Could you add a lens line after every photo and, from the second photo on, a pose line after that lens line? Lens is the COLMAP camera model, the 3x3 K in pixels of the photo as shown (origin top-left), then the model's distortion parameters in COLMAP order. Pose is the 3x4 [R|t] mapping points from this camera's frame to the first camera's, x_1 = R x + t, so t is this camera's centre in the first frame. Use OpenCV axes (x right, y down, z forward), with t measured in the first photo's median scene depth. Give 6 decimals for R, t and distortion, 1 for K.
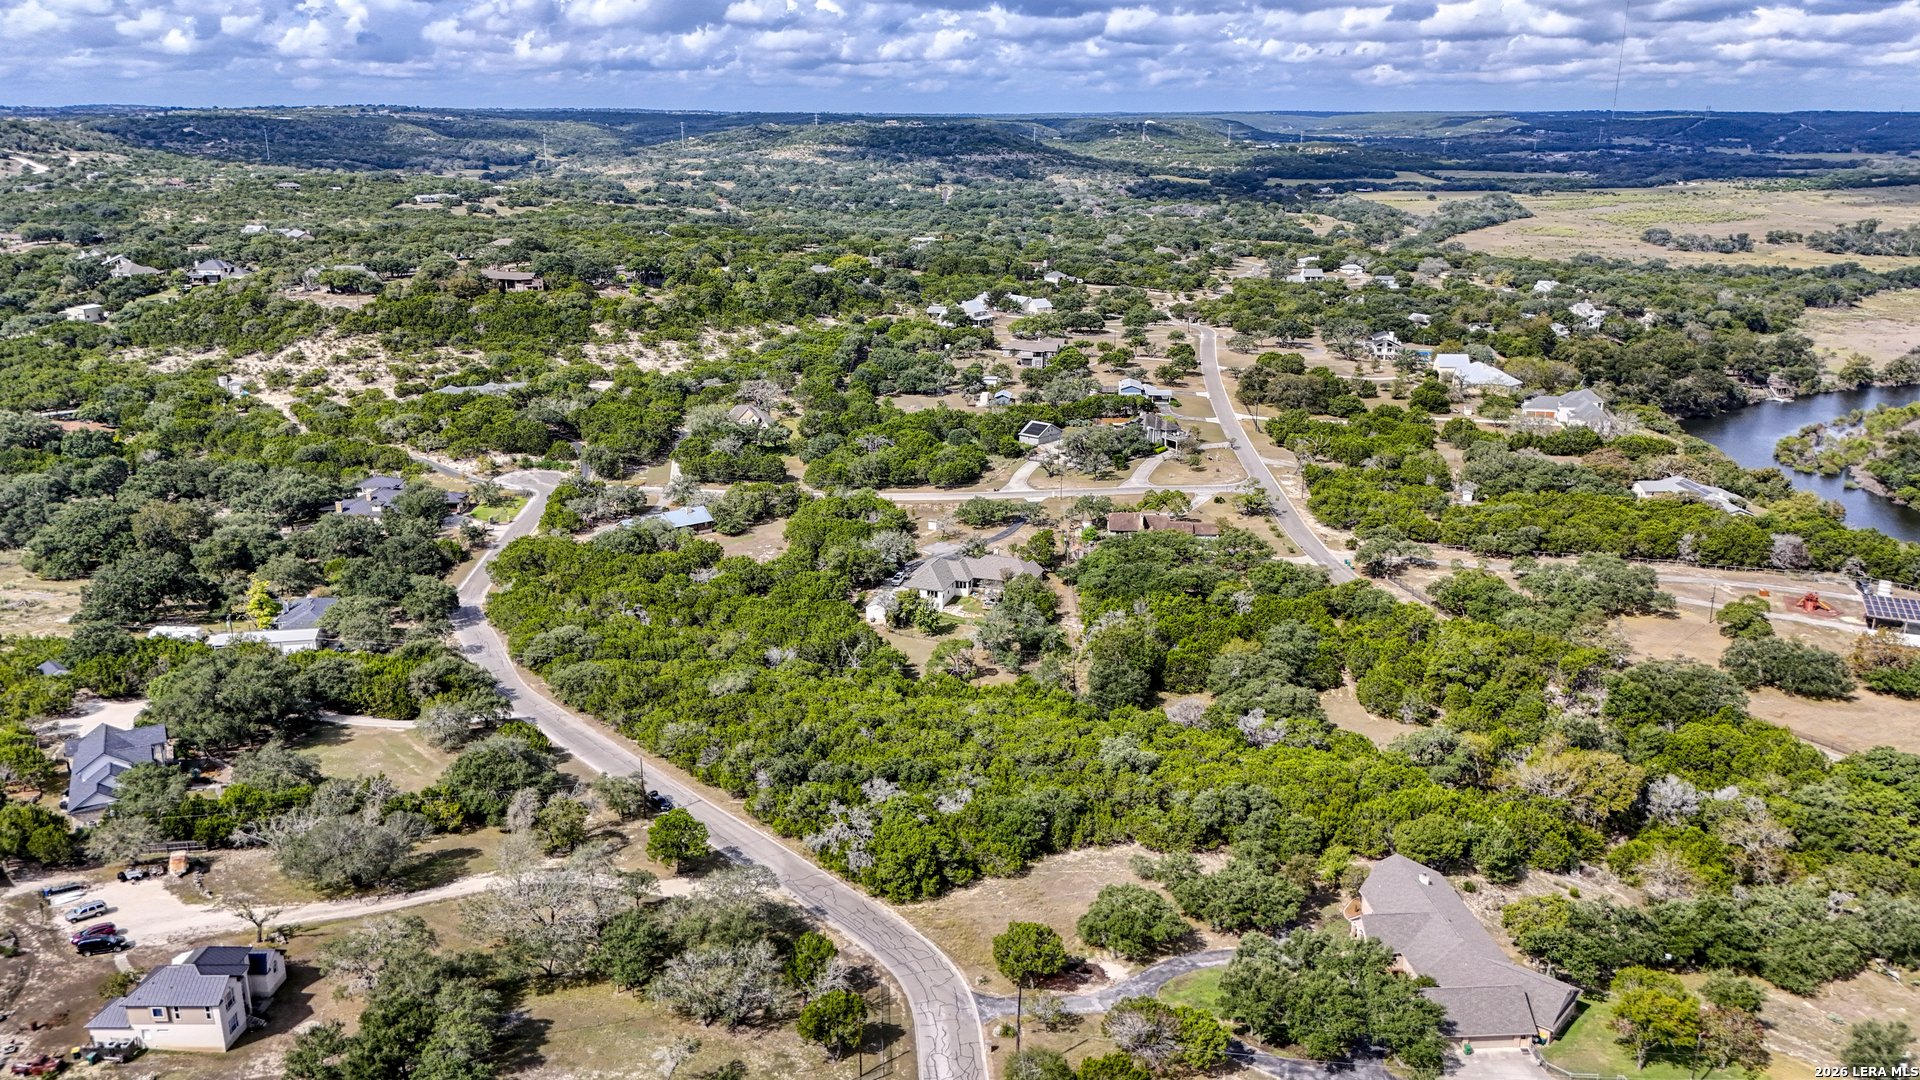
lens RADIAL K [[1411.6, 0, 964.4], [0, 1411.6, 541.6], [0, 0, 1]] dist [0.074270, -0.073375]
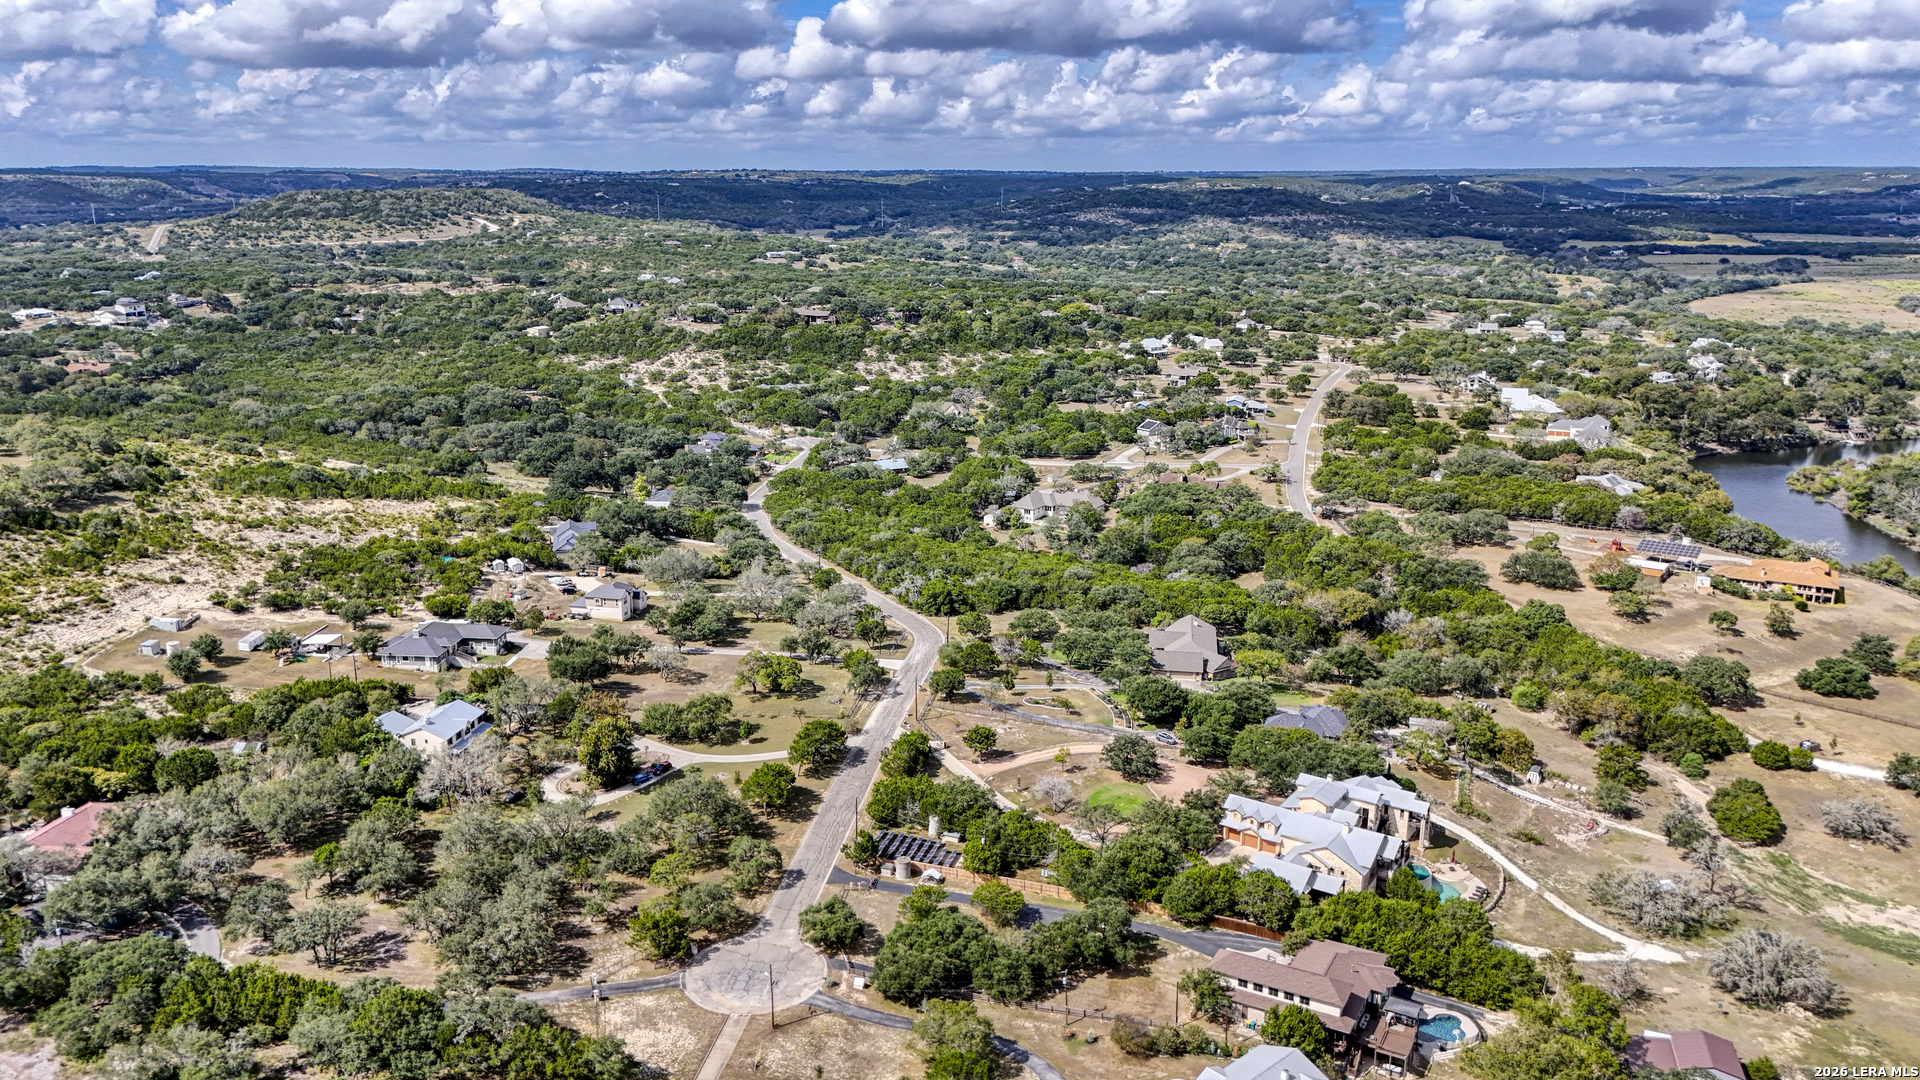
lens RADIAL K [[1416.1, 0, 965.9], [0, 1416.1, 534.5], [0, 0, 1]] dist [0.156382, -0.375180]
pose [[0.973416, 0.055927, -0.222110, 0.164935], [-0.065399, 0.997227, -0.035515, 0.077411], [0.219508, 0.049096, 0.974375, -0.351661]]
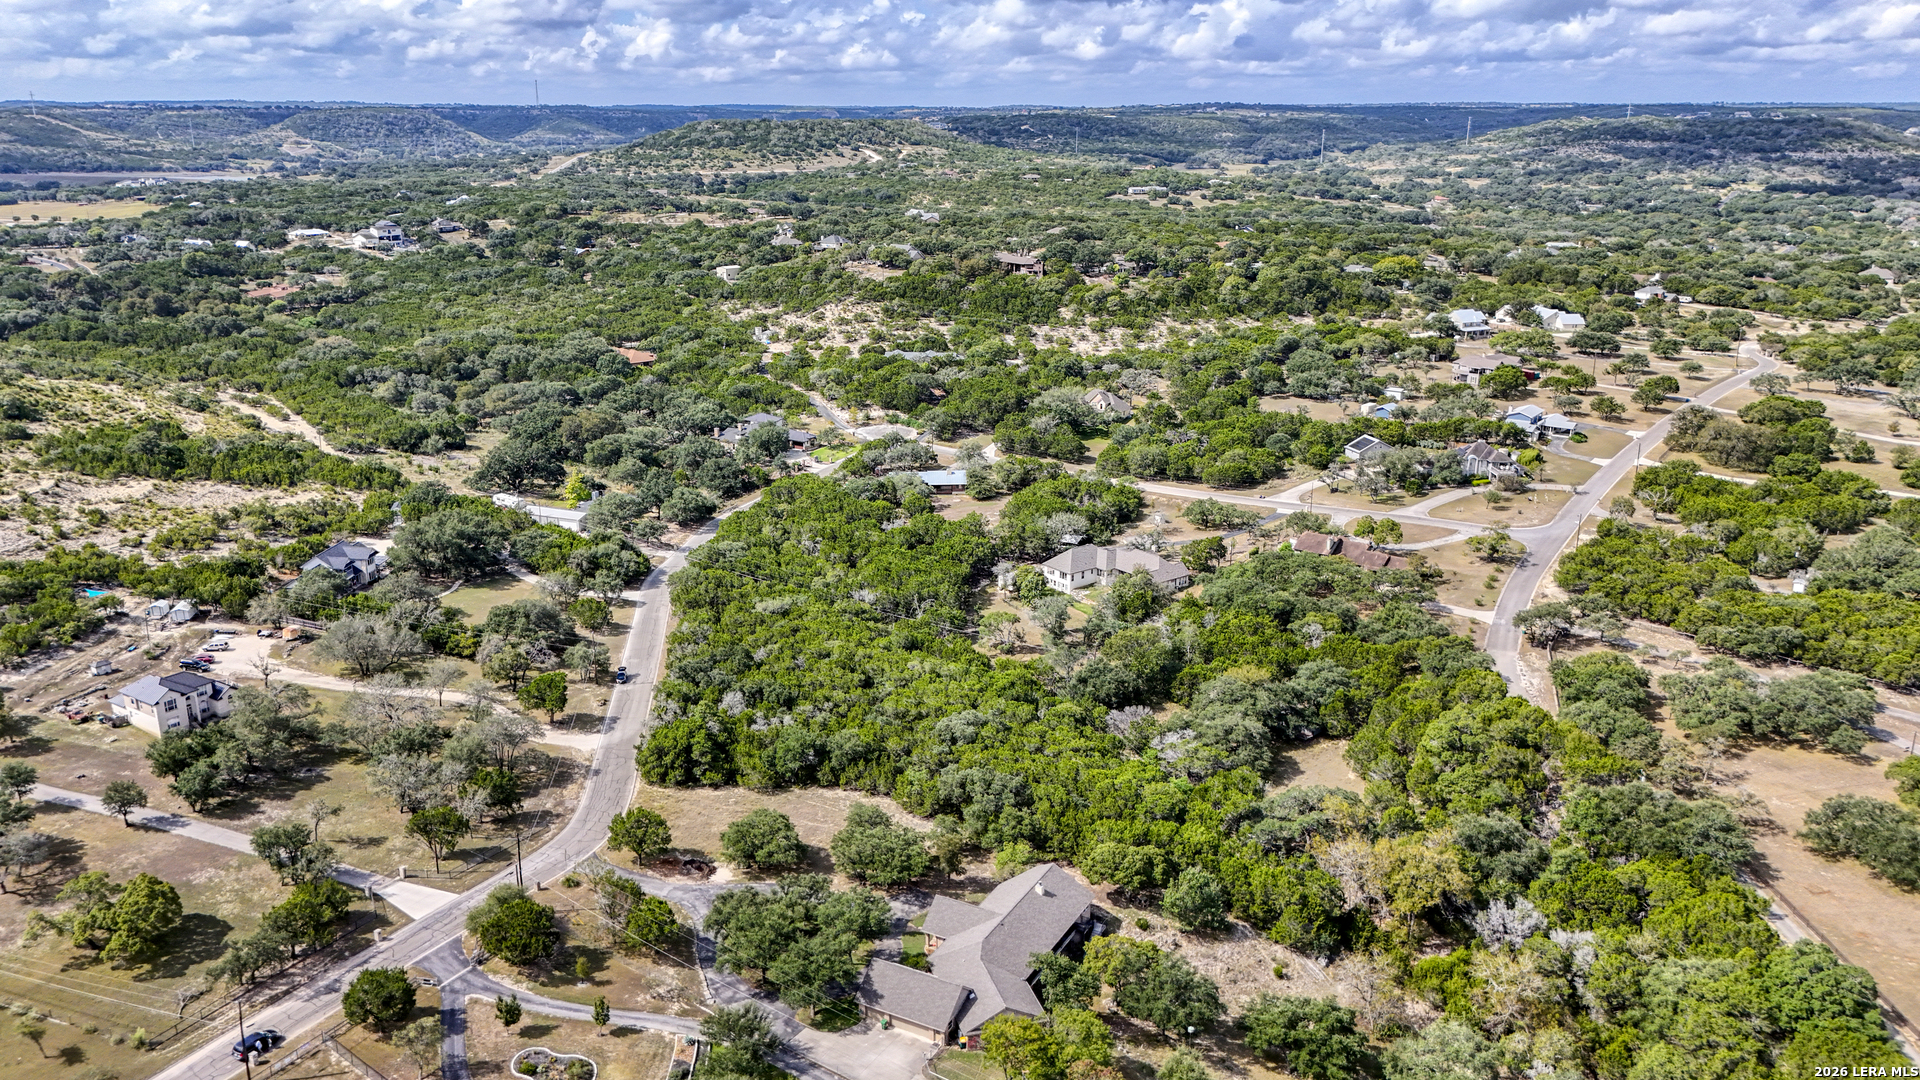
lens RADIAL K [[1411.6, 0, 964.4], [0, 1411.6, 541.6], [0, 0, 1]] dist [0.074270, -0.073375]
pose [[0.838791, 0.158354, -0.520916, 0.284364], [-0.156535, 0.986513, 0.047836, -0.016127], [0.521466, 0.041417, 0.852266, 0.042698]]
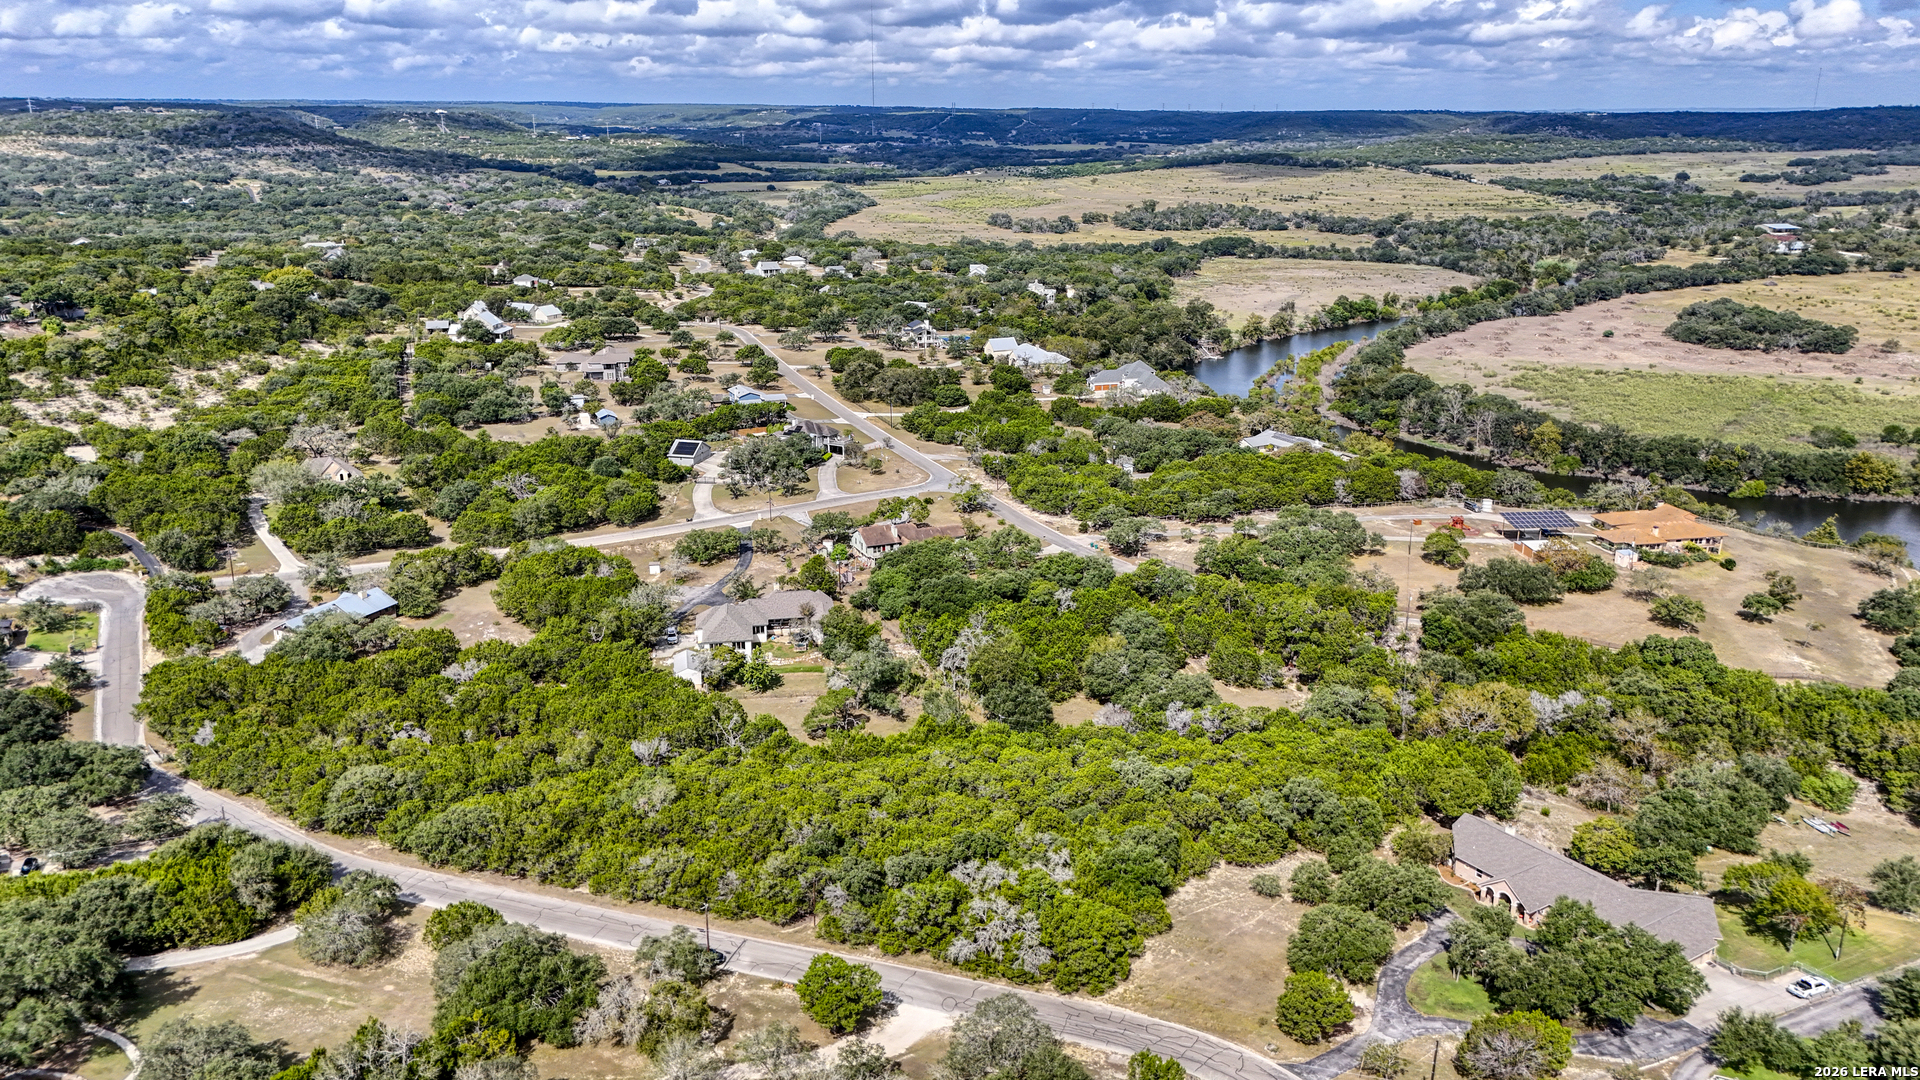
lens RADIAL K [[1411.6, 0, 964.4], [0, 1411.6, 541.6], [0, 0, 1]] dist [0.074270, -0.073375]
pose [[0.881496, -0.136863, 0.451922, -0.180691], [0.134380, 0.990210, 0.037768, -0.026038], [-0.452666, 0.027437, 0.891258, 0.088417]]
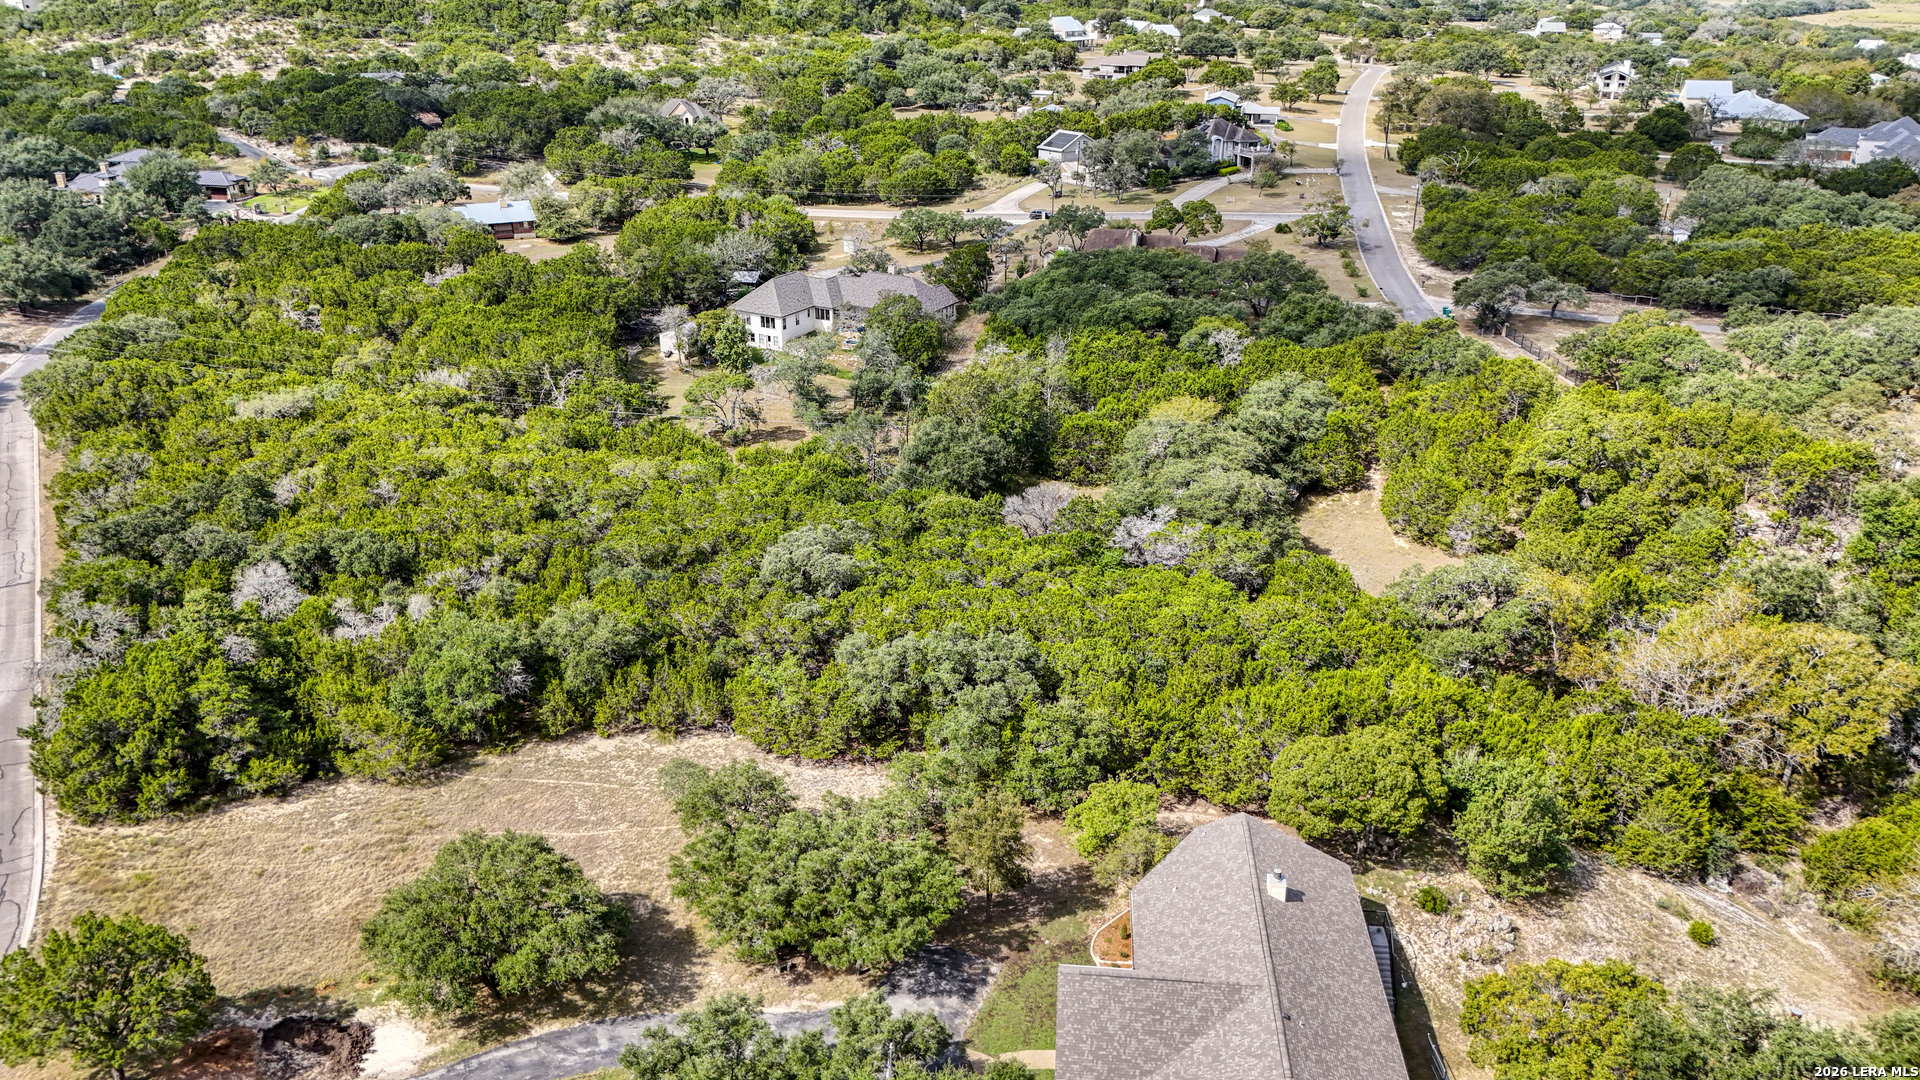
lens RADIAL K [[1411.6, 0, 964.4], [0, 1411.6, 541.6], [0, 0, 1]] dist [0.074270, -0.073375]
pose [[0.985477, 0.072164, -0.153714, 0.108675], [-0.055251, 0.992217, 0.111594, 0.037519], [0.160570, -0.101481, 0.981794, 0.225674]]
